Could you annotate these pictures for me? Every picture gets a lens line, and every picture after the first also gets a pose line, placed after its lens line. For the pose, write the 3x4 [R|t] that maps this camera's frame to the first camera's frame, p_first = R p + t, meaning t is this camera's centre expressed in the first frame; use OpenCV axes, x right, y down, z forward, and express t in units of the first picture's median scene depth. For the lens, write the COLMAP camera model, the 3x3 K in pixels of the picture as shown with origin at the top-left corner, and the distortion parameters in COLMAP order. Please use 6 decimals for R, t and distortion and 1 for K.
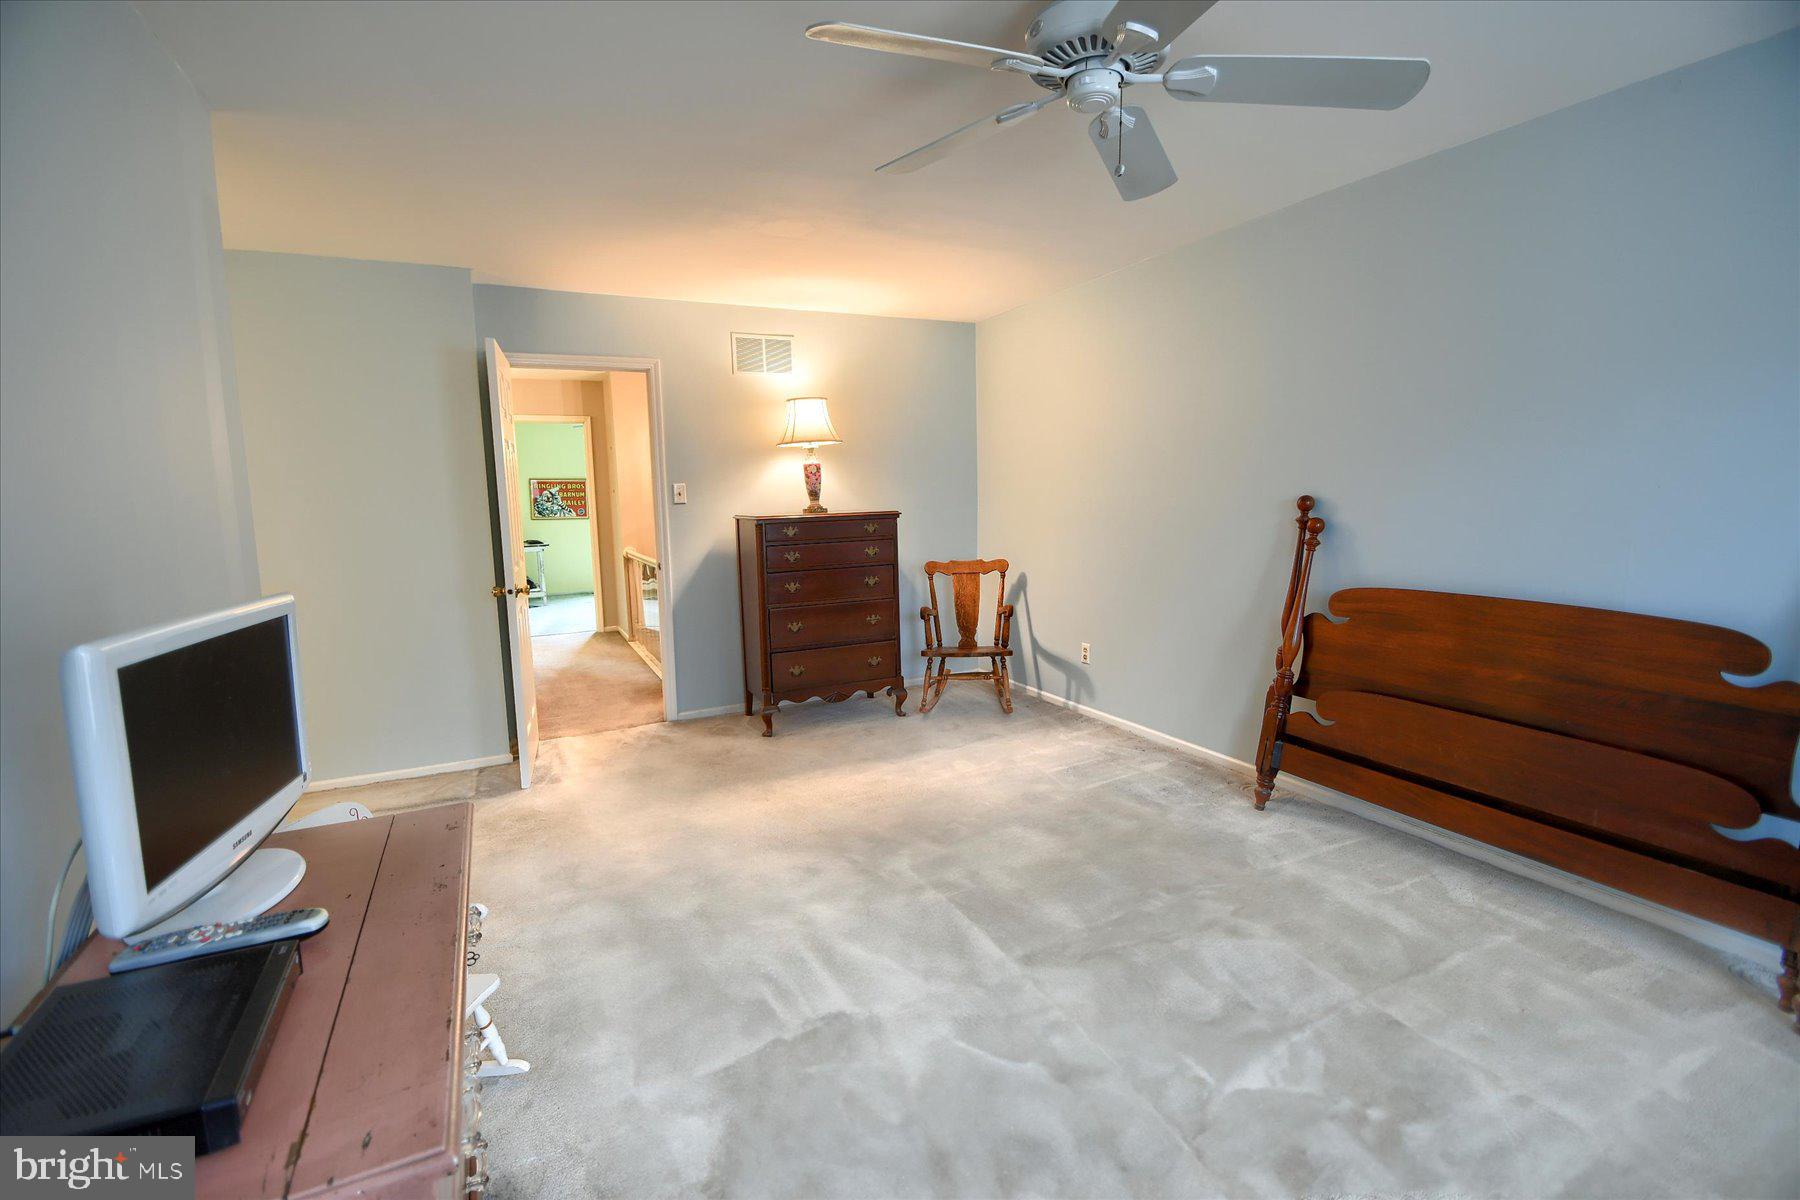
lens RADIAL K [[792.2, 0, 898.4], [0, 792.2, 598.2], [0, 0, 1]] dist [-0.023728, -0.002780]
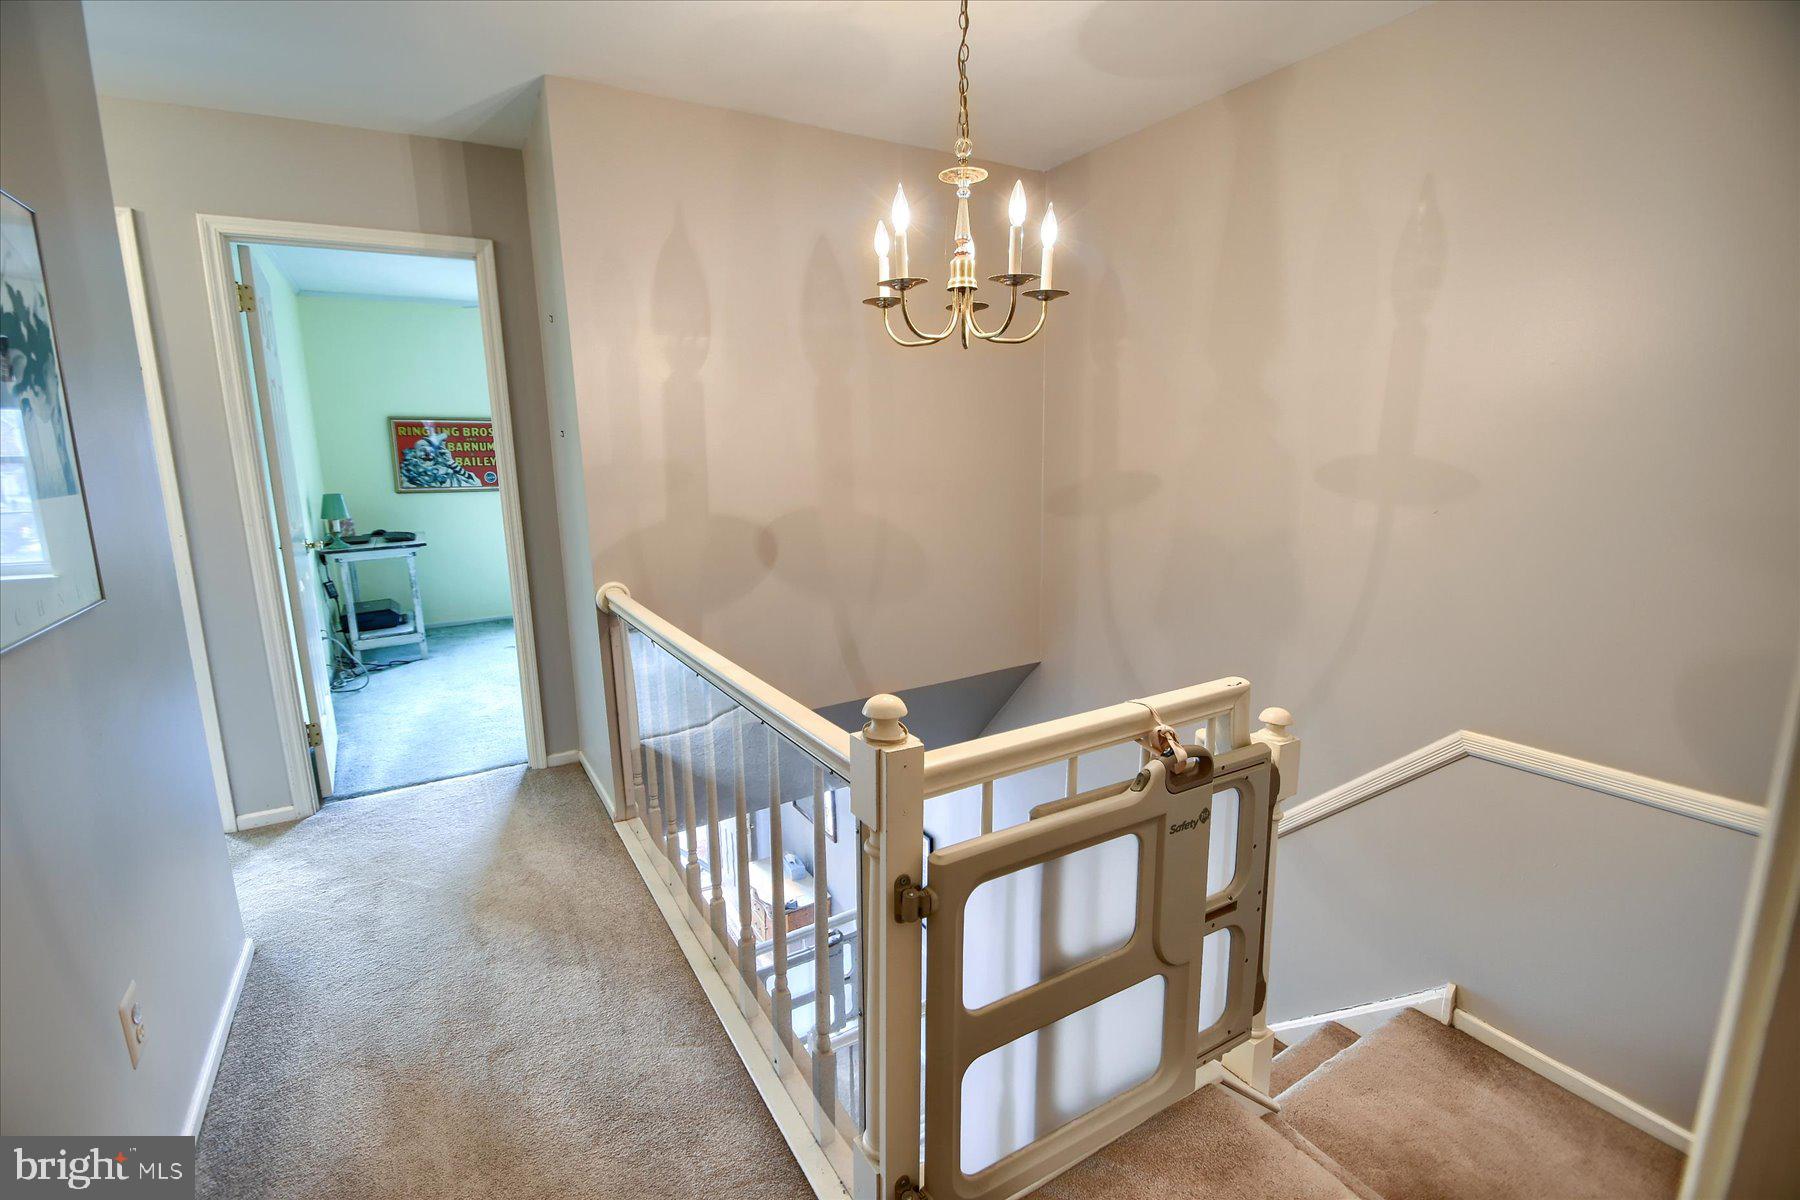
lens RADIAL K [[792.2, 0, 900.8], [0, 792.2, 597.7], [0, 0, 1]] dist [-0.023728, -0.002780]
pose [[0.996208, -0.016658, 0.085399, -0.169173], [0.011766, 0.998278, 0.057466, -0.056851], [-0.086209, -0.056243, 0.994688, 0.440534]]
